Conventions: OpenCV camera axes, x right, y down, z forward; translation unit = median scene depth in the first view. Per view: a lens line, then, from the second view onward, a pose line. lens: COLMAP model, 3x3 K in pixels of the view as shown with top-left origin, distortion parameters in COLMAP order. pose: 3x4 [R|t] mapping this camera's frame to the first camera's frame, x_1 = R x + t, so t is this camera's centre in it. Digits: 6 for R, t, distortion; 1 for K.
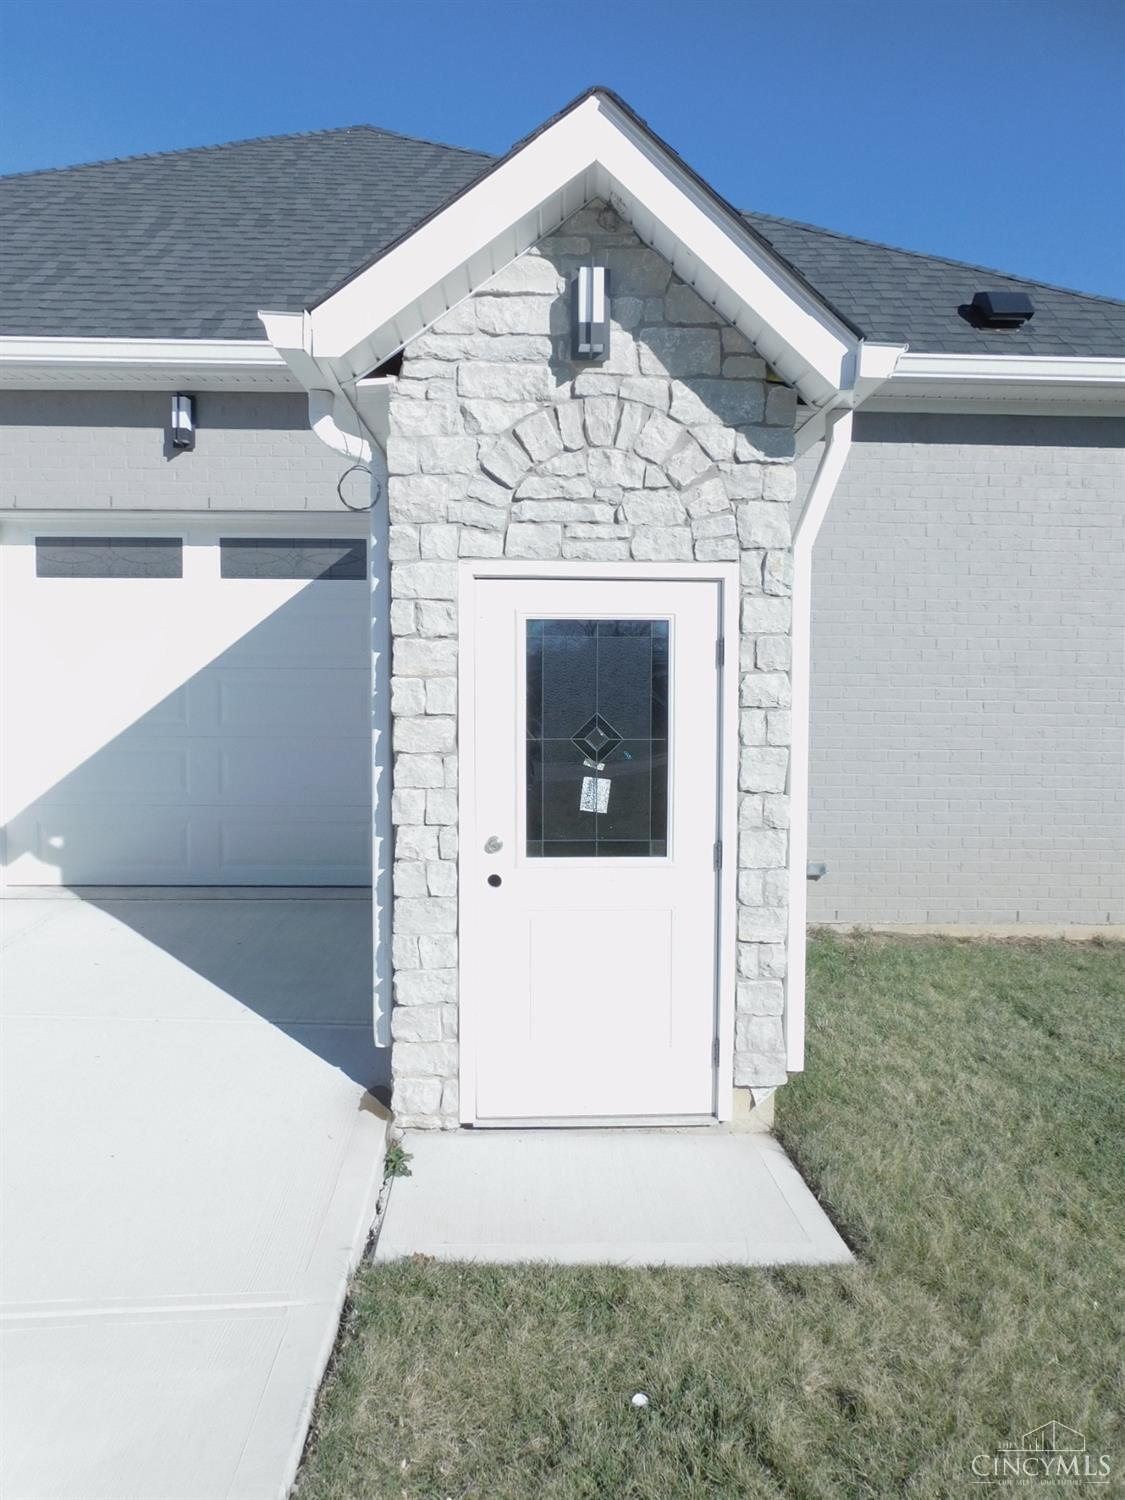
lens RADIAL K [[1041.5, 0, 562.5], [0, 1041.5, 750.0], [0, 0, 1]] dist [-0.002446, 0.000048]
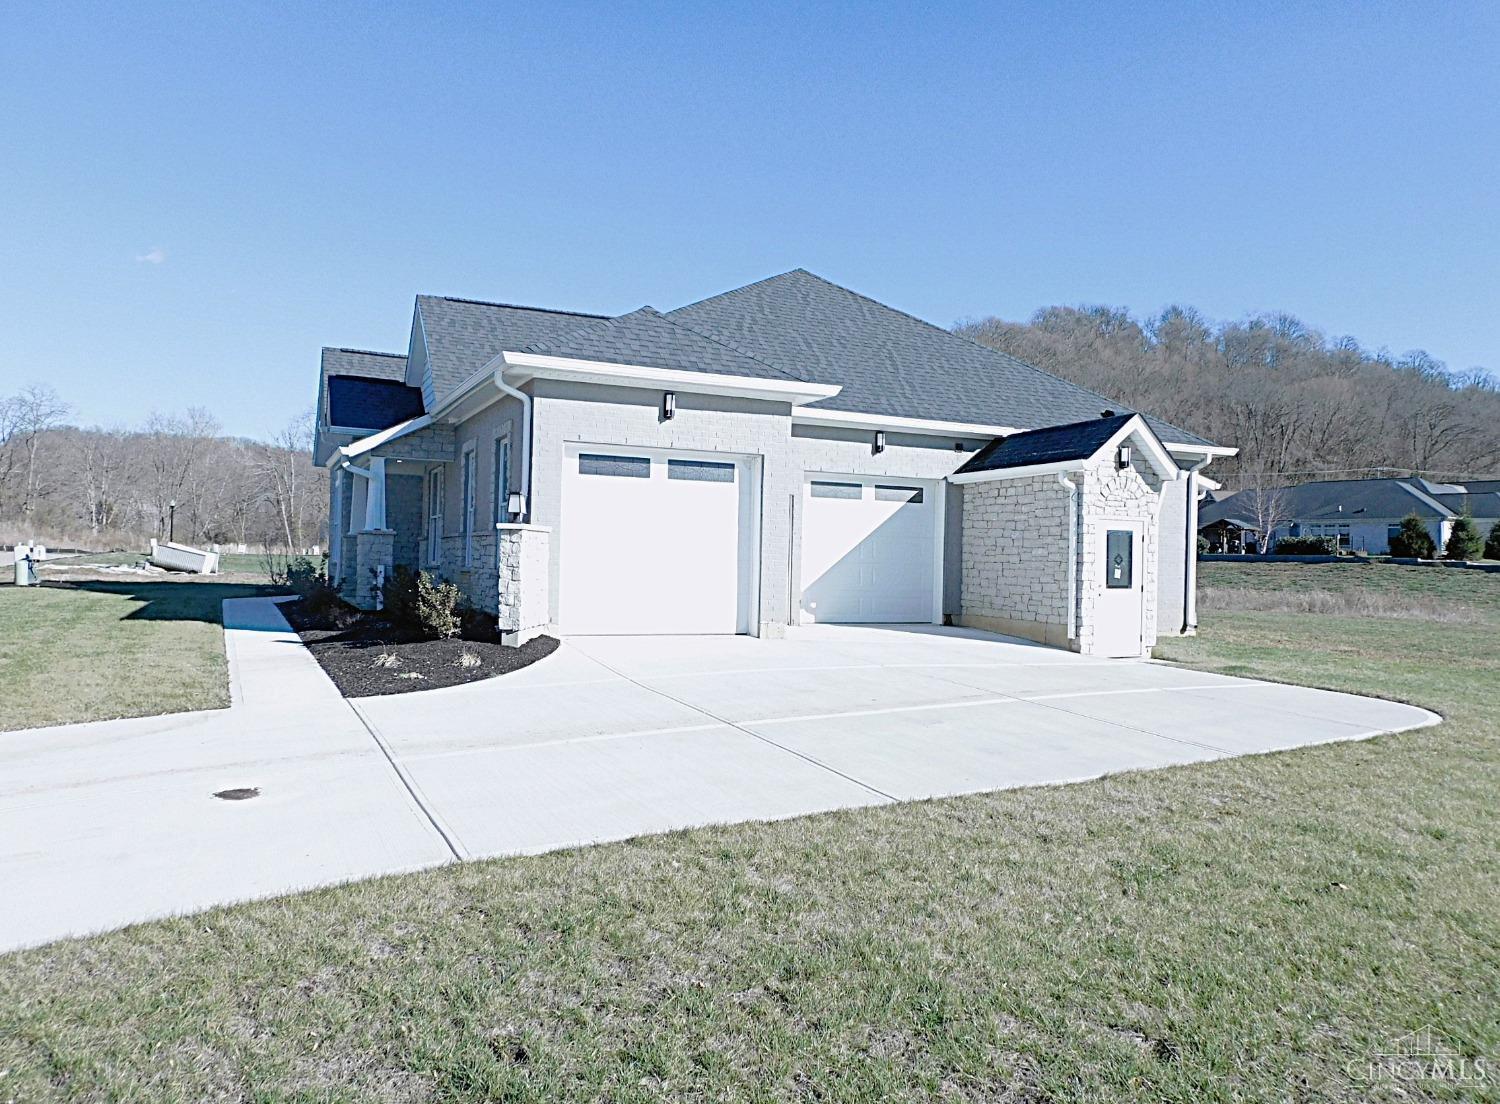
lens RADIAL K [[981.8, 0, 750.0], [0, 981.8, 552.0], [0, 0, 1]] dist [0.002255, 0.000403]
pose [[0.928413, 0.015655, 0.371220, -2.736826], [0.004265, 0.998597, -0.052779, 0.156406], [-0.371526, 0.050584, 0.927044, -2.015768]]
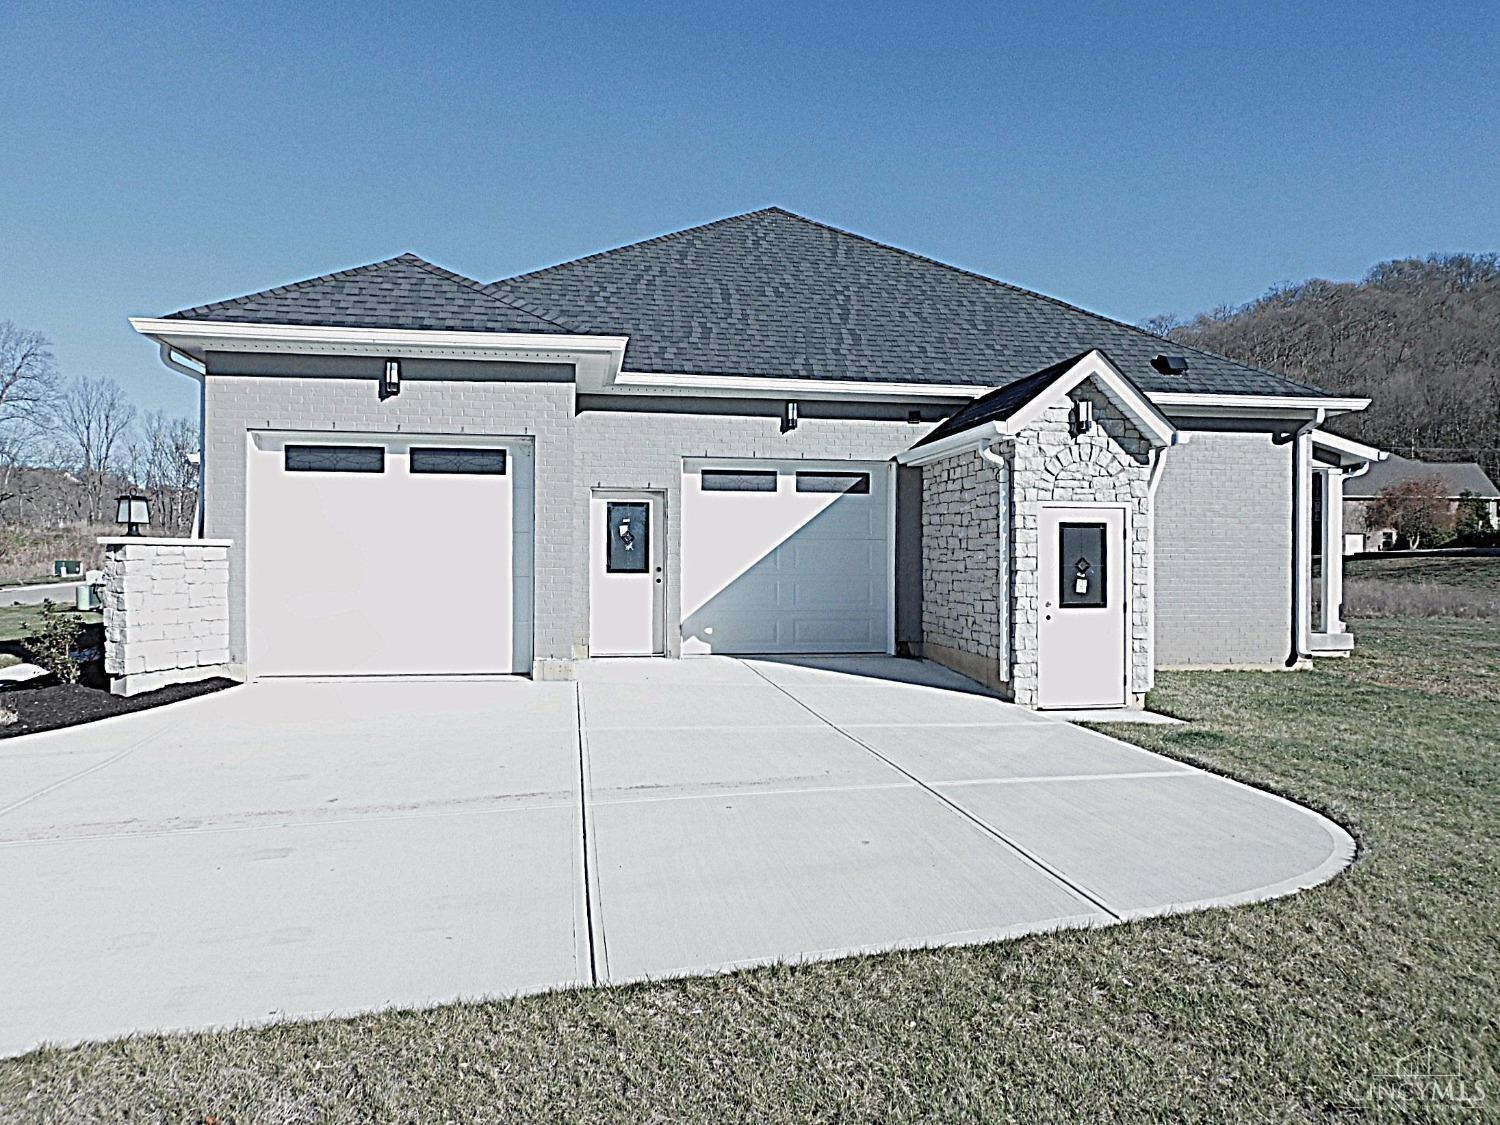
lens RADIAL K [[1041.5, 0, 750.0], [0, 1041.5, 562.5], [0, 0, 1]] dist [-0.002446, 0.000048]
pose [[0.991521, -0.004386, 0.129871, -1.211150], [0.011071, 0.998648, -0.050797, 0.113269], [-0.129472, 0.051804, 0.990229, -1.631623]]
